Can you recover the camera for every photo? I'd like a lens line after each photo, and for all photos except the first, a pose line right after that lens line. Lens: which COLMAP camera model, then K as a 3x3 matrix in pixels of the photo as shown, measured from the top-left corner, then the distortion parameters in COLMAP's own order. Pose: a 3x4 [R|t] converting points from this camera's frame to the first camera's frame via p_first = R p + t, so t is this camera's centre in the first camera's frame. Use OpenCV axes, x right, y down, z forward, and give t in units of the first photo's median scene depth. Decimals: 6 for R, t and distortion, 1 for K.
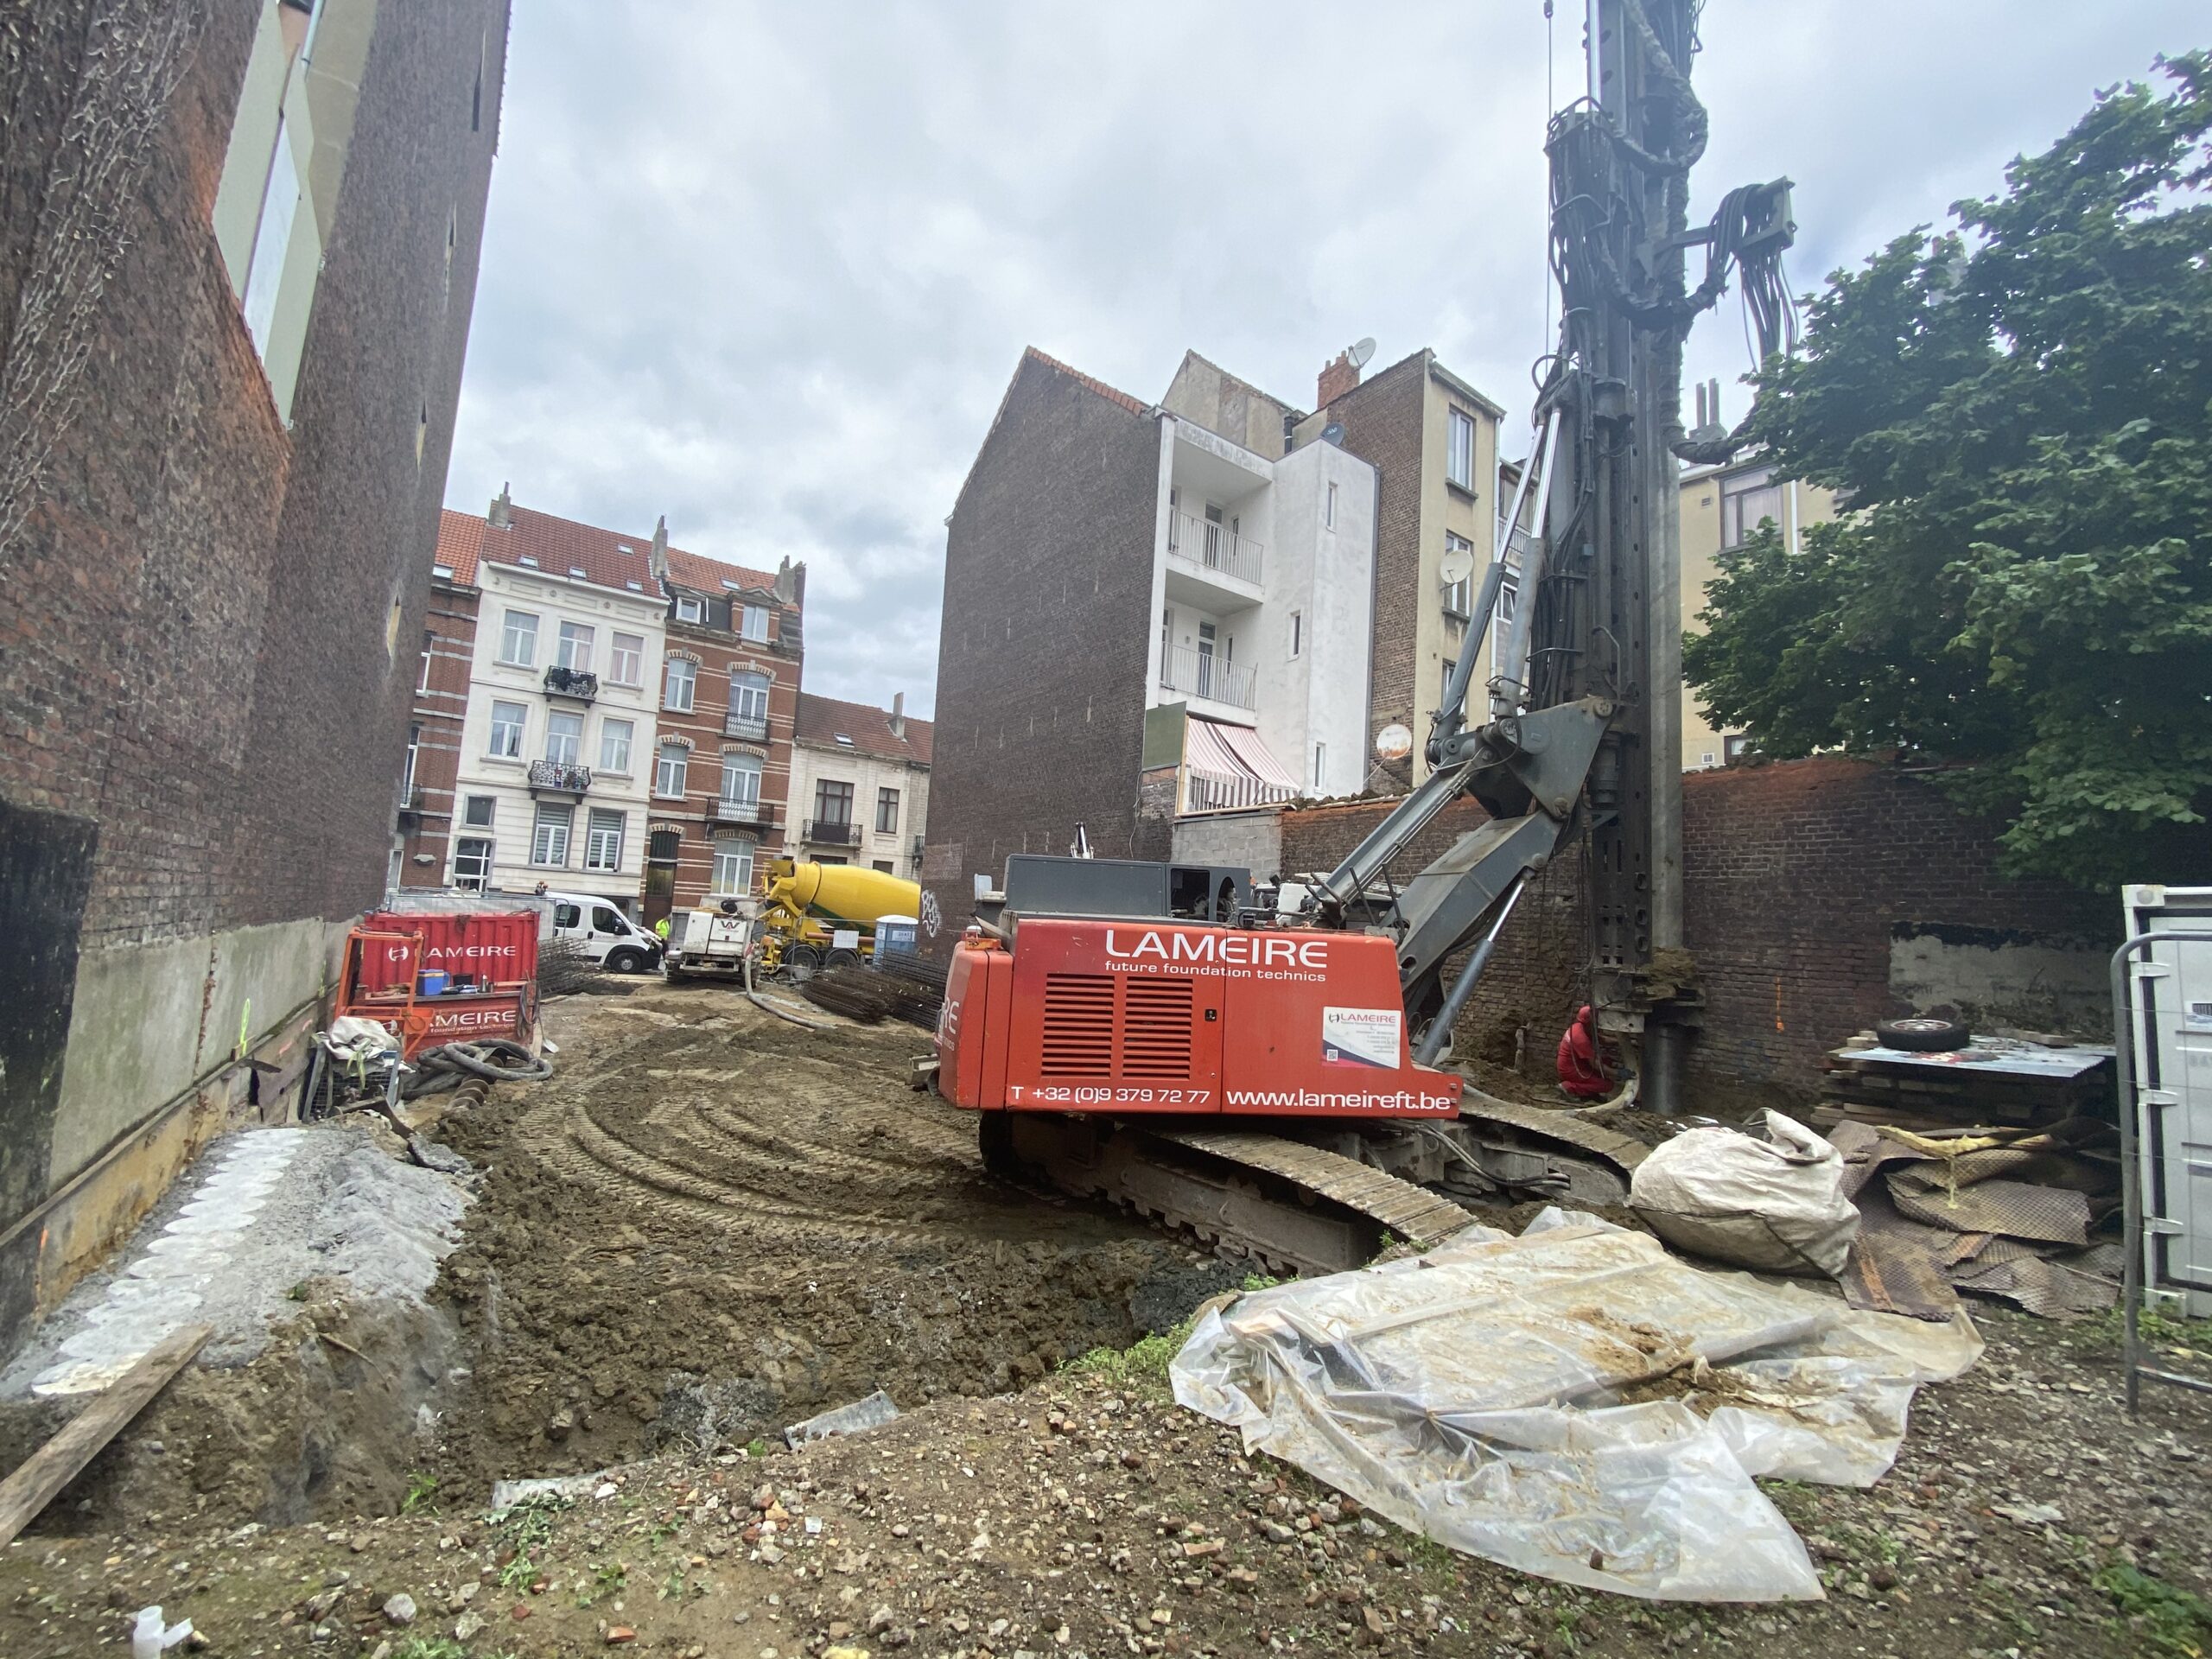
lens RADIAL K [[890.1, 0, 1120.8], [0, 890.1, 847.3], [0, 0, 1]] dist [-0.002390, -0.010430]
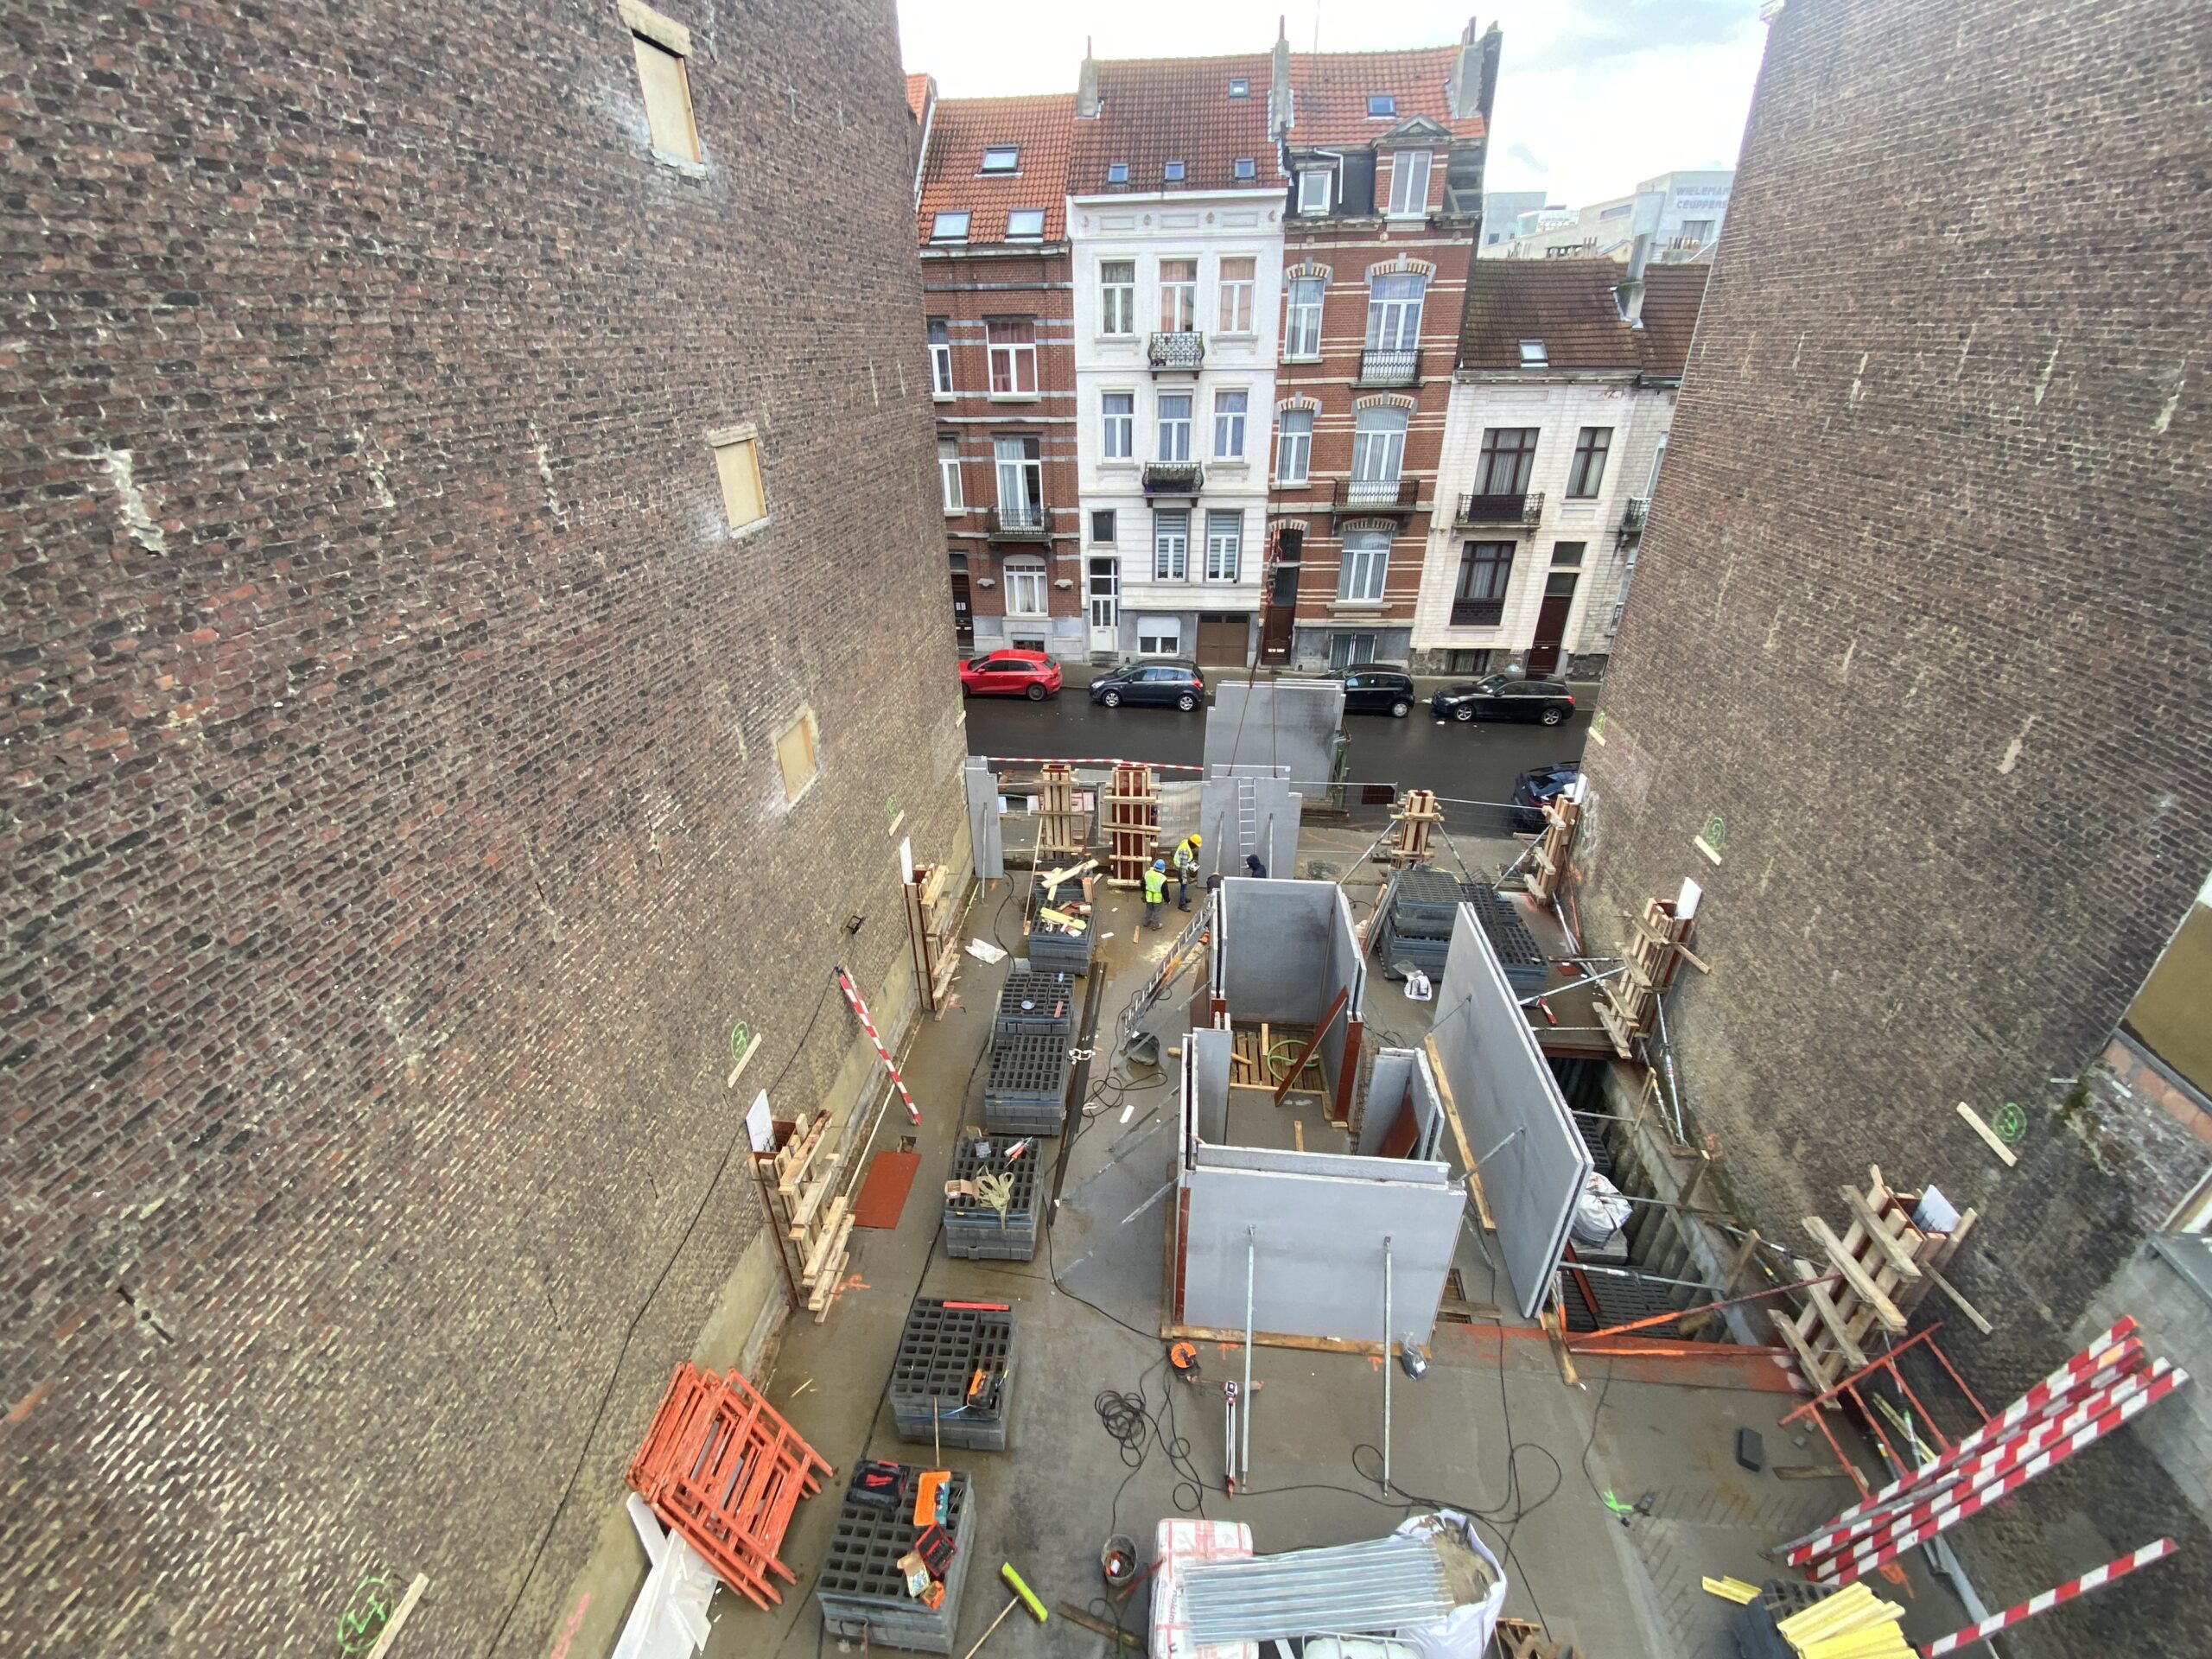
lens RADIAL K [[890.1, 0, 1104.5], [0, 890.1, 855.2], [0, 0, 1]] dist [-0.002390, -0.010430]
pose [[0.741701, 0.270867, -0.613604, -0.048572], [0.116972, 0.848575, 0.515983, -0.210443], [0.660452, -0.454479, 0.597705, 0.258726]]
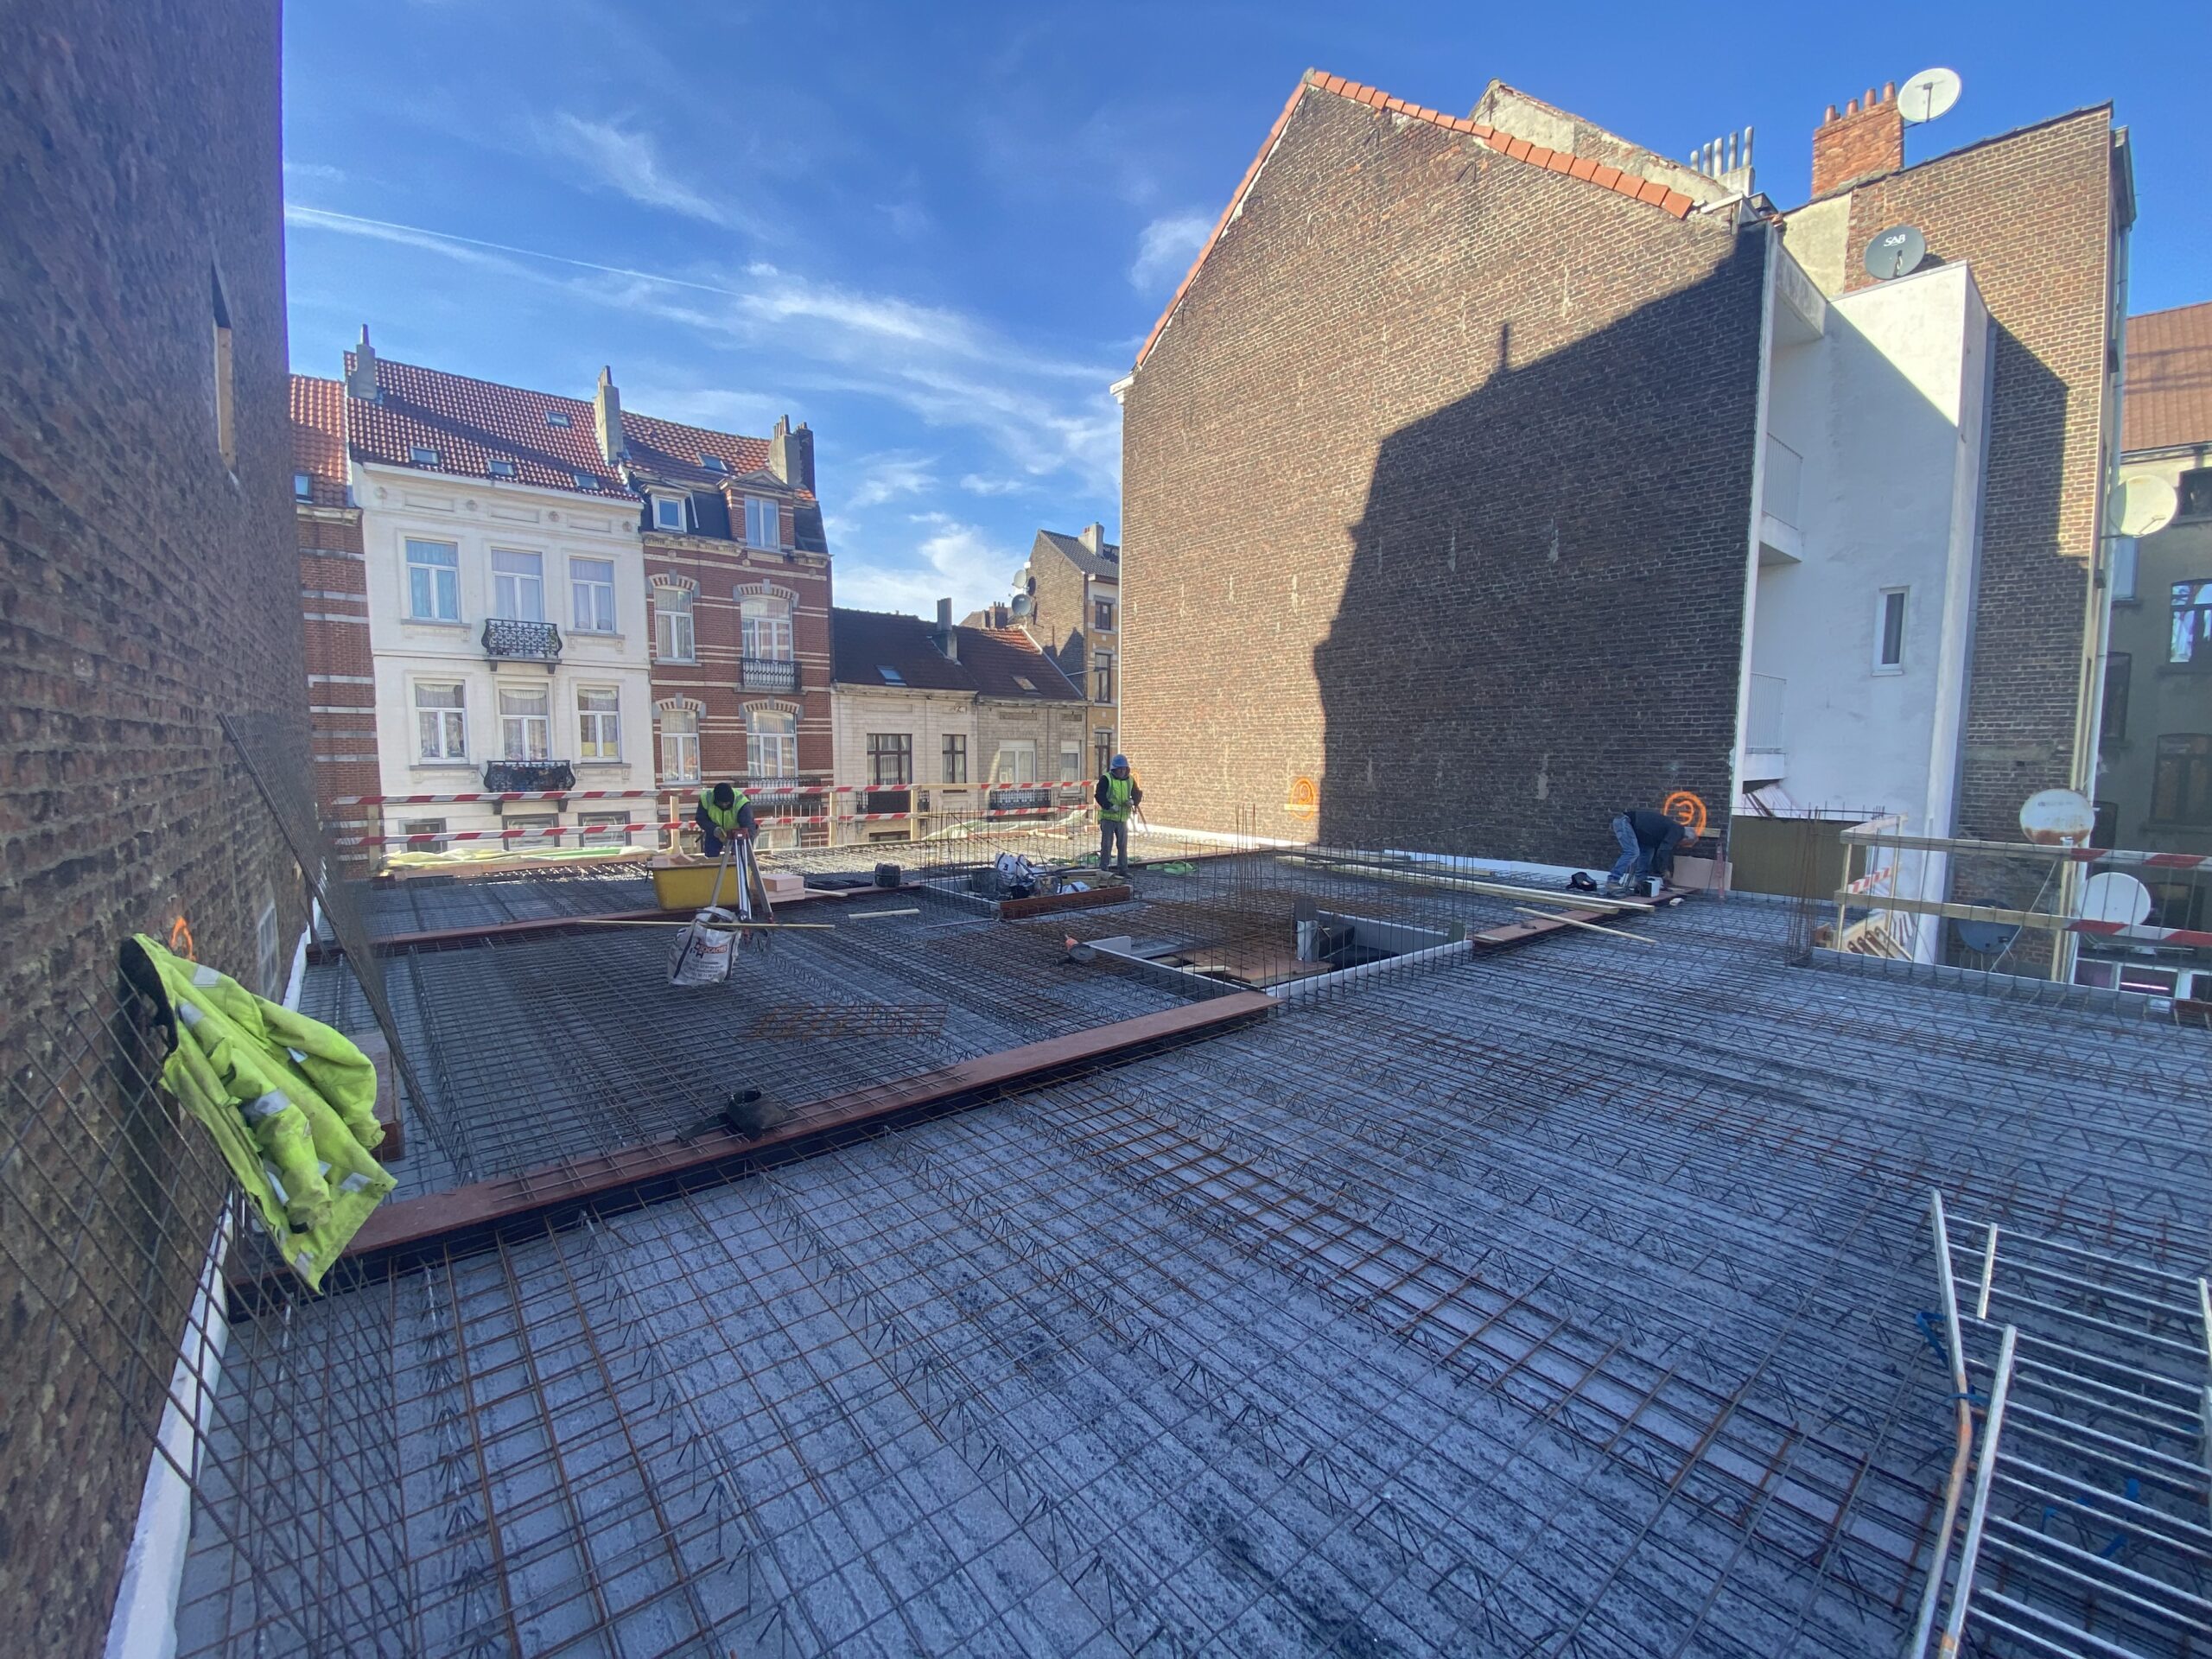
lens RADIAL K [[890.1, 0, 1115.2], [0, 890.1, 847.9], [0, 0, 1]] dist [-0.002390, -0.010430]
pose [[0.997203, -0.058949, 0.045950, -0.191120], [0.048806, 0.979187, 0.197004, -0.134796], [-0.056607, -0.194210, 0.979325, 0.254535]]
